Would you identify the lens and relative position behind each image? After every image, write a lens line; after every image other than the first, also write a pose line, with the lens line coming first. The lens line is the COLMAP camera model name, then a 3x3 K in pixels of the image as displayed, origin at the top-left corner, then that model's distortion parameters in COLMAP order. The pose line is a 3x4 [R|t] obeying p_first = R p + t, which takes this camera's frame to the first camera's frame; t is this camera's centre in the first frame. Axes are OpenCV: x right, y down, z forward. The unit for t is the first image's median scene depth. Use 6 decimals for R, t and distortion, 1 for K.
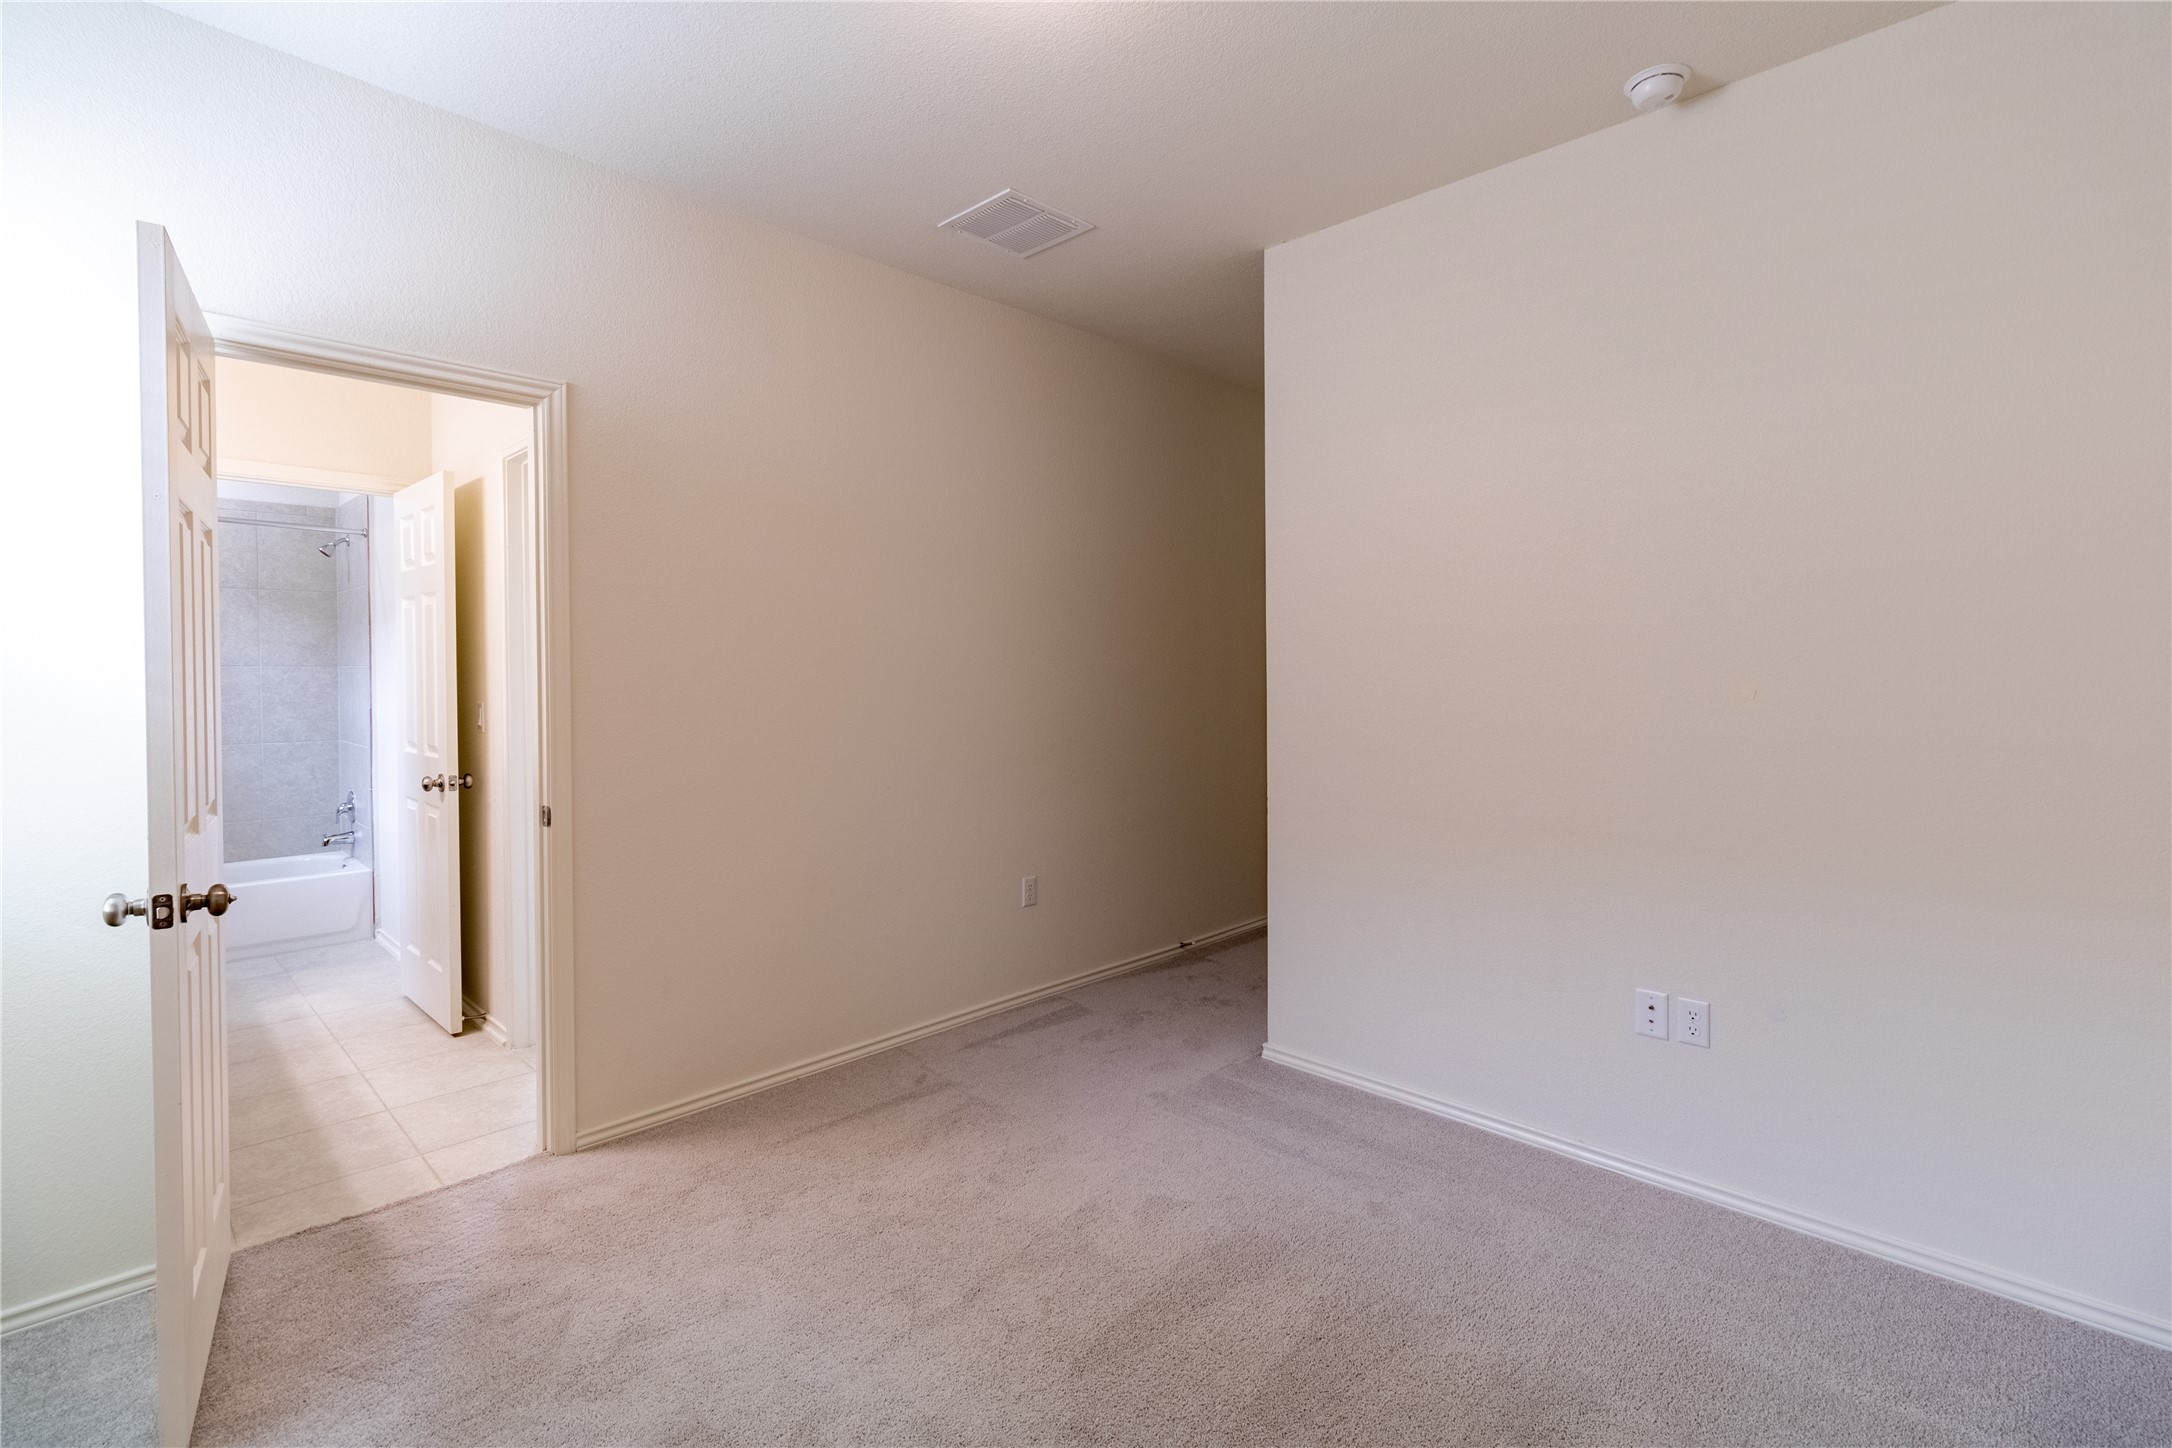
lens RADIAL K [[1003.0, 0, 1097.3], [0, 1003.0, 691.6], [0, 0, 1]] dist [0.001961, 0.000760]
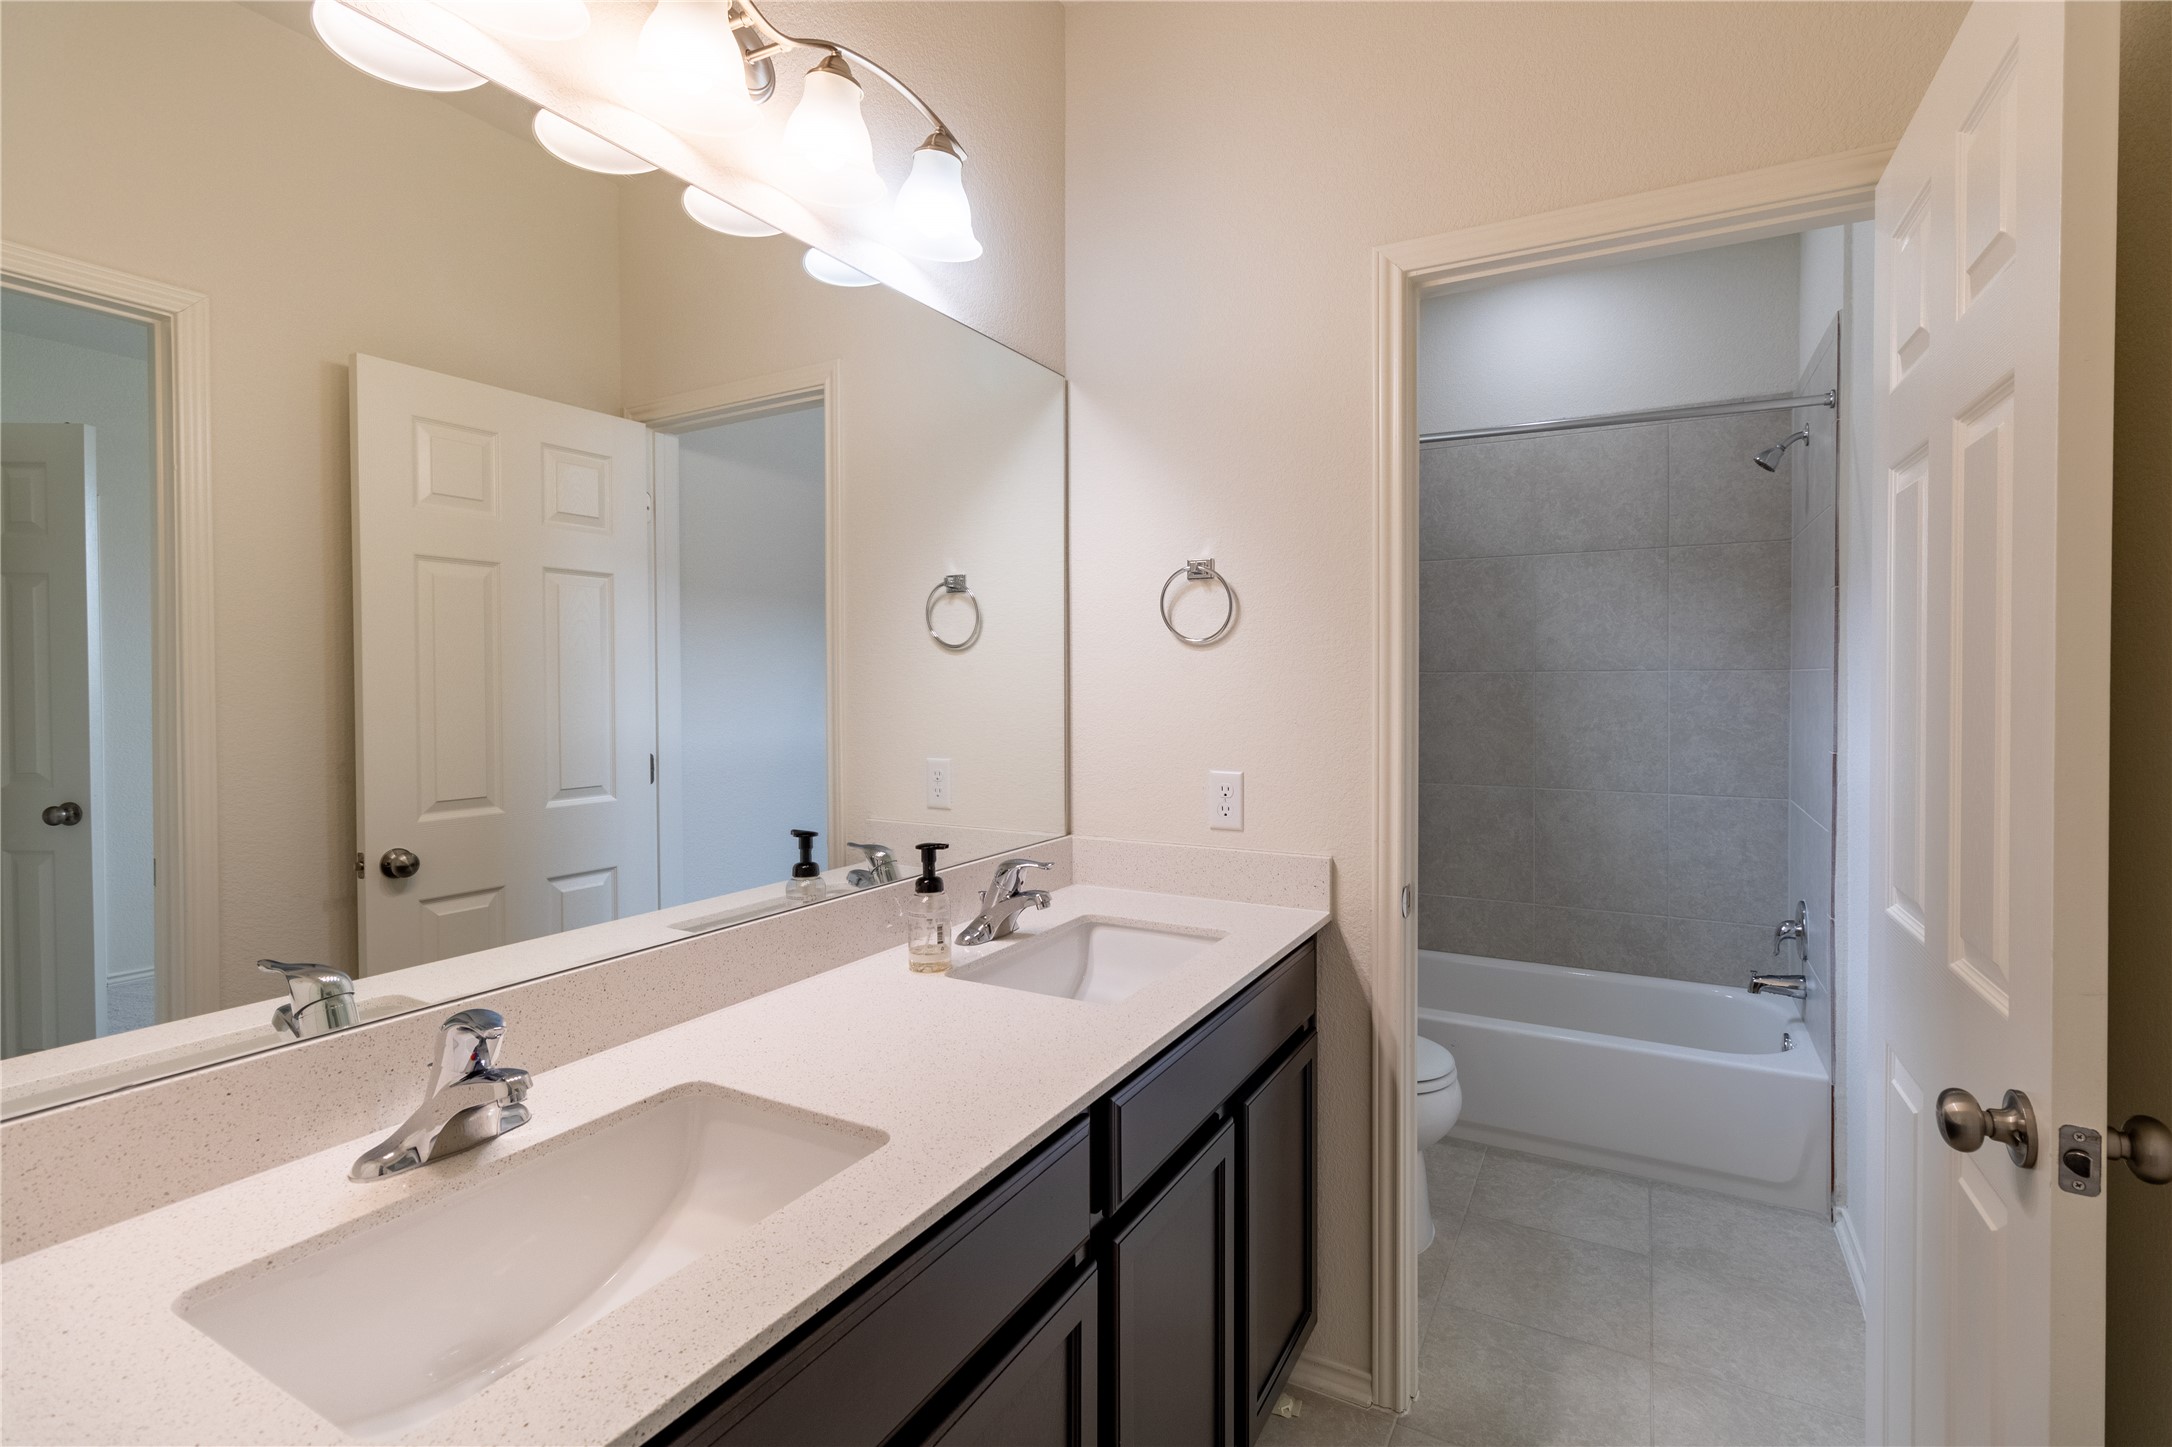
lens RADIAL K [[1003.0, 0, 1097.3], [0, 1003.0, 691.1], [0, 0, 1]] dist [0.001961, 0.000760]
pose [[0.270168, 0.011615, -0.962743, -0.328101], [-0.017556, 0.999820, 0.007135, -0.010626], [0.962653, 0.014974, 0.270324, 0.489097]]
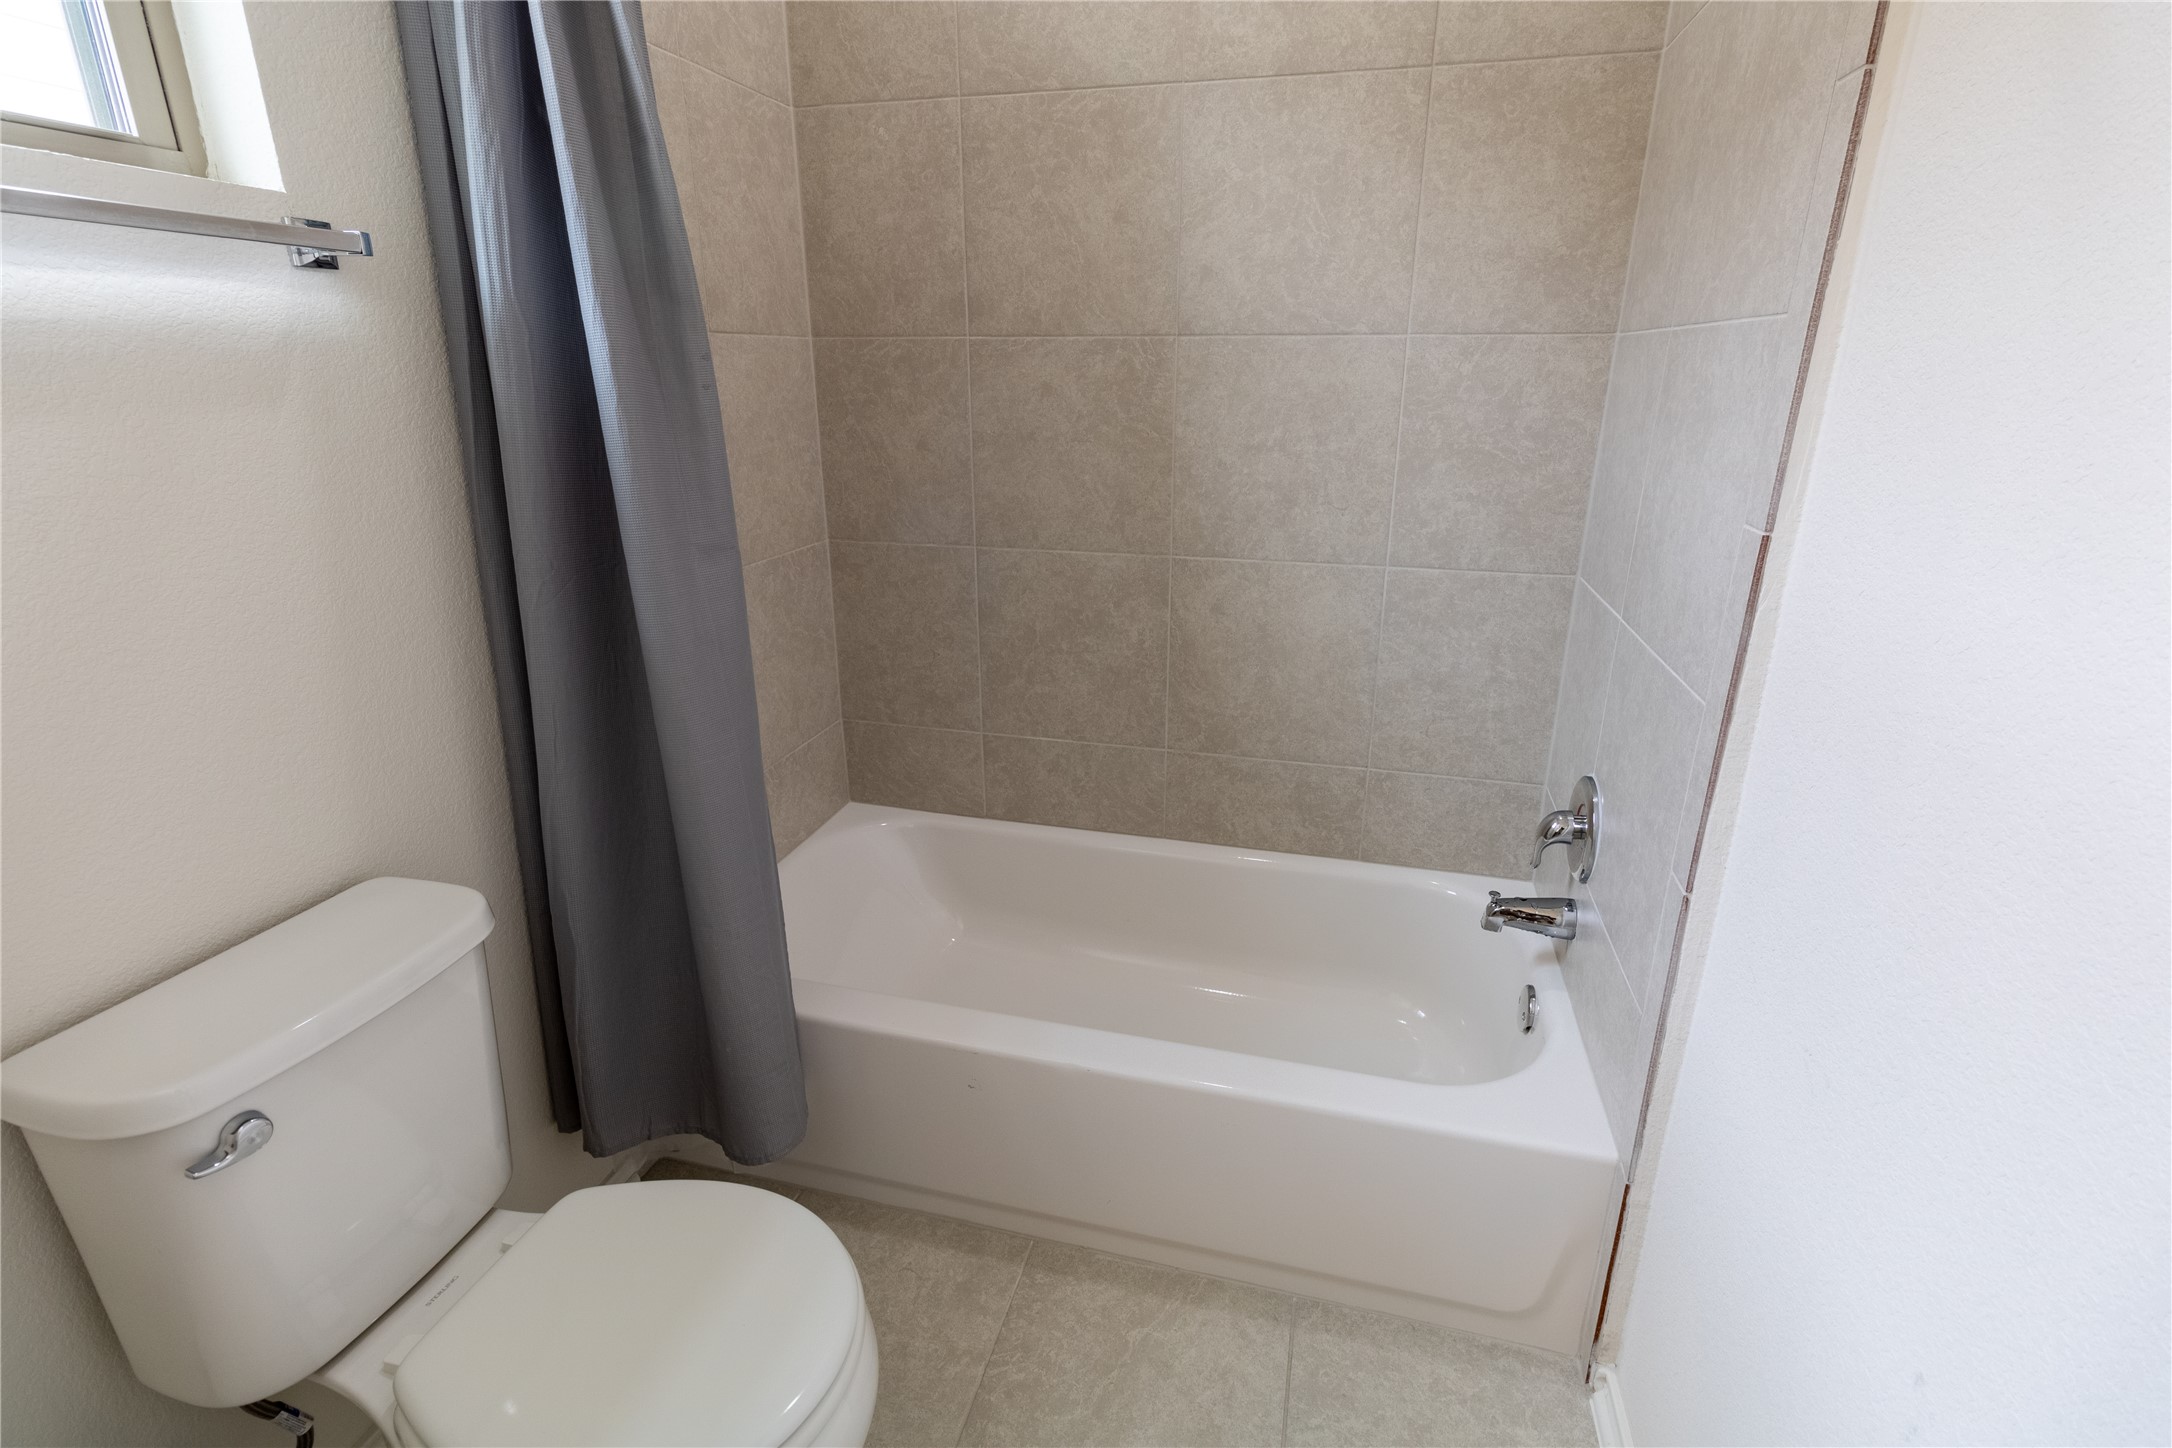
lens RADIAL K [[1003.0, 0, 1097.3], [0, 1003.0, 691.6], [0, 0, 1]] dist [0.001961, 0.000760]
pose [[0.495836, 0.272729, -0.824479, -0.580043], [-0.022550, 0.953129, 0.301724, -0.010593], [0.868123, -0.131013, 0.478746, 0.737934]]
